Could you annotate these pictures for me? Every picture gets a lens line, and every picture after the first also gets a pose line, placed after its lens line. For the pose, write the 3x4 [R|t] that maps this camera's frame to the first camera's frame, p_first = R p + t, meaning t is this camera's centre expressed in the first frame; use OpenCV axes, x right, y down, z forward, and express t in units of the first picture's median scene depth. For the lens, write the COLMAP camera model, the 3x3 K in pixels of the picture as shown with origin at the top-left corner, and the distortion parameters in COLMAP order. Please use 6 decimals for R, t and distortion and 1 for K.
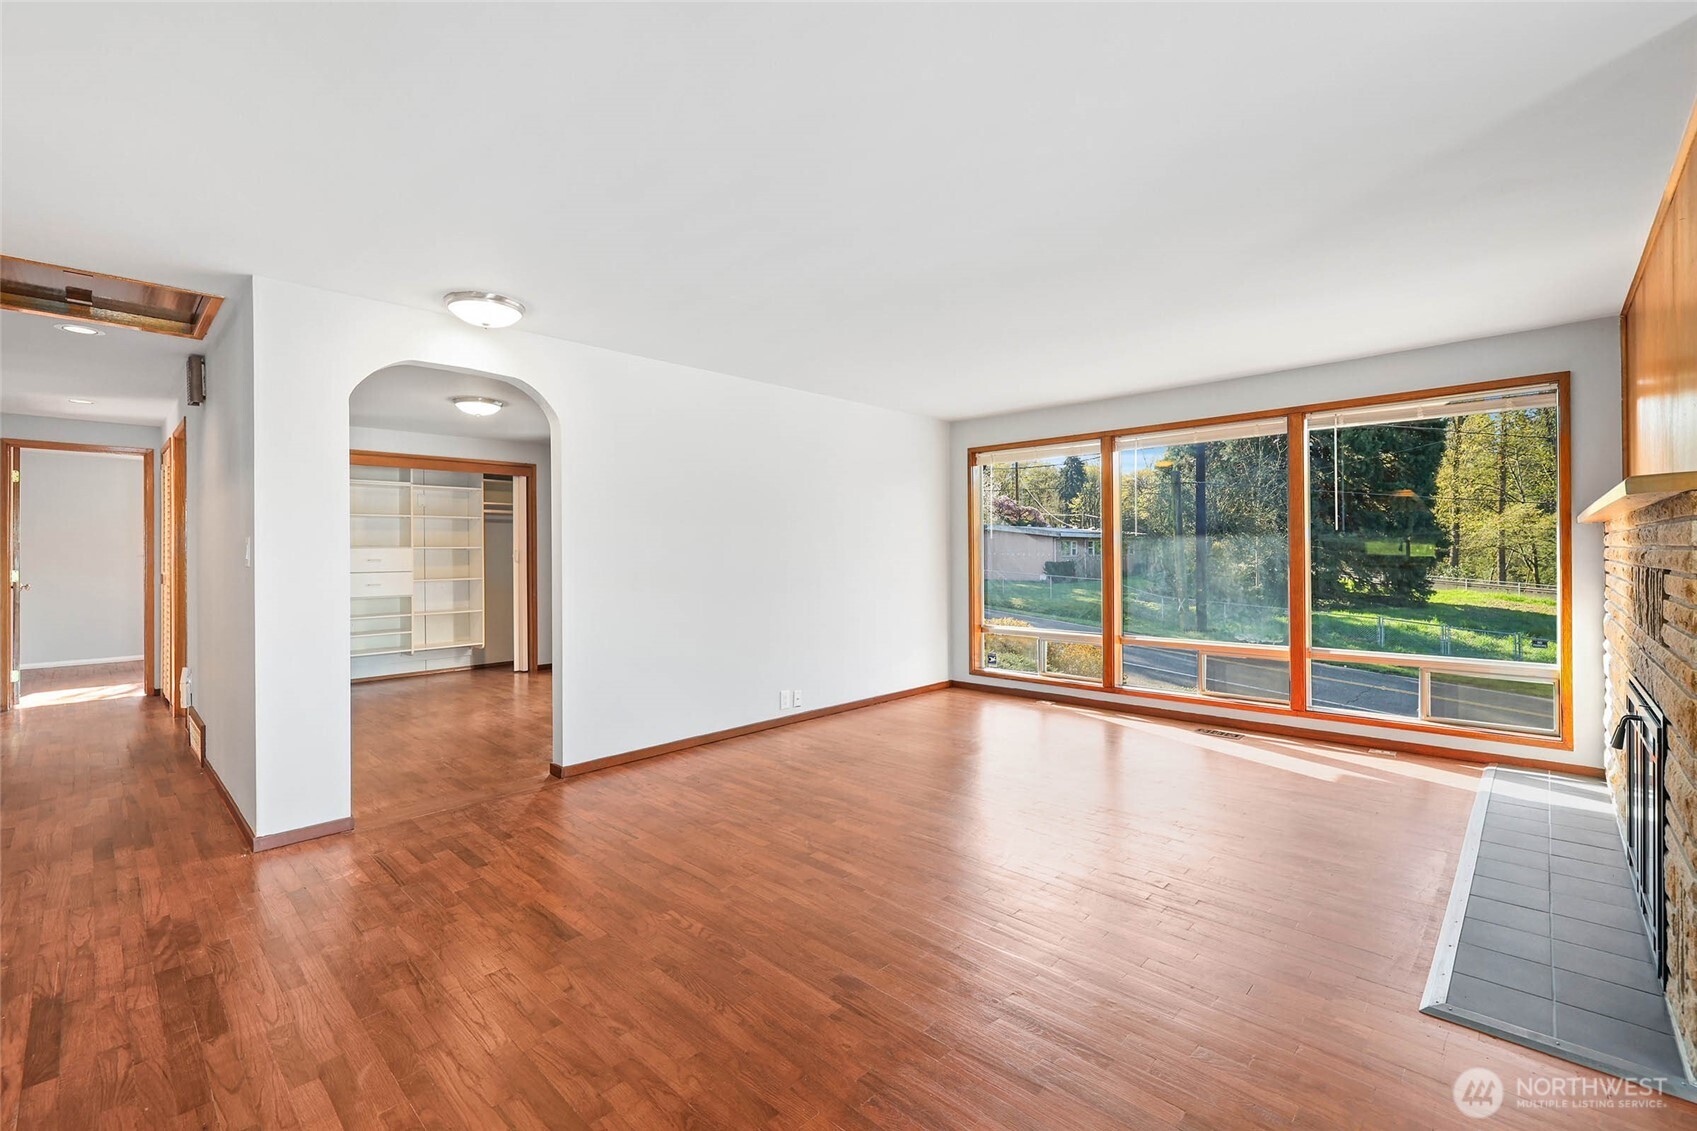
lens RADIAL K [[729.3, 0, 841.9], [0, 729.3, 549.9], [0, 0, 1]] dist [0.001500, 0.000828]
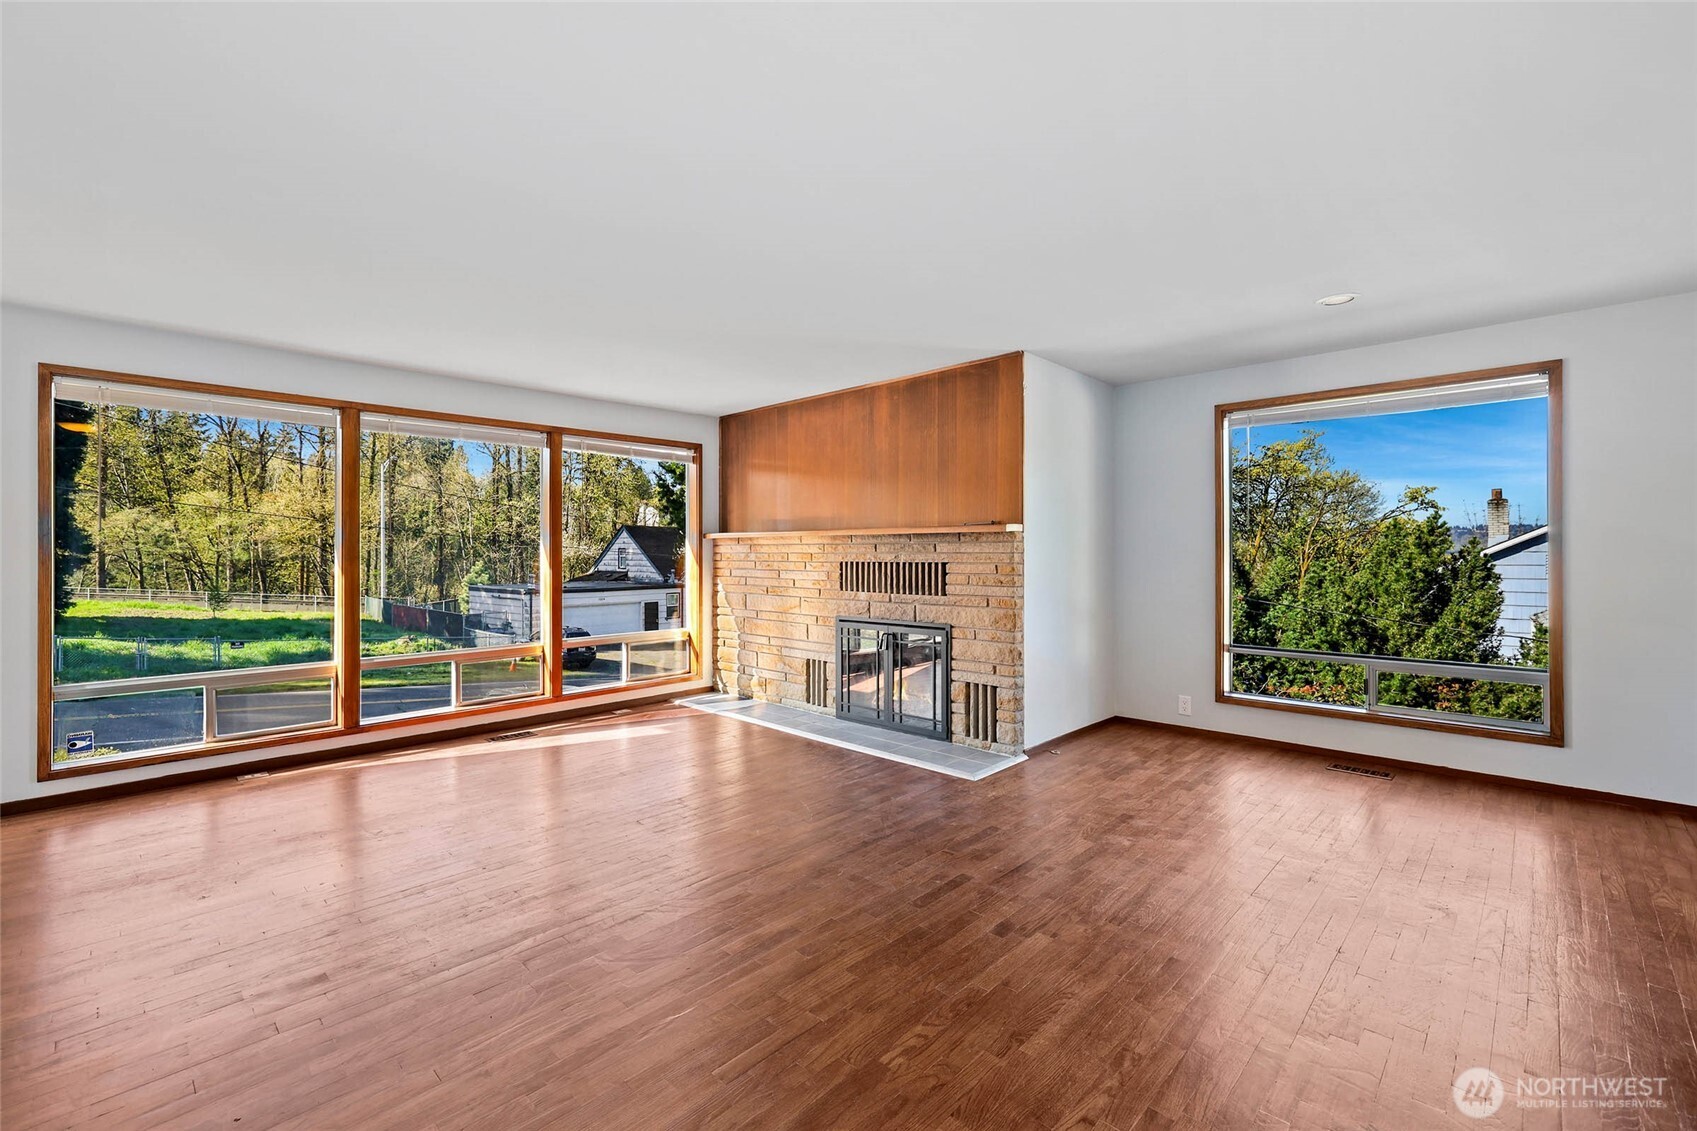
lens RADIAL K [[729.3, 0, 851.3], [0, 729.3, 560.2], [0, 0, 1]] dist [0.001500, 0.000828]
pose [[-0.003691, -0.003598, 0.999987, -0.495490], [-0.001446, 0.999992, 0.003593, 0.005130], [-0.999992, -0.001433, -0.003696, 0.545649]]
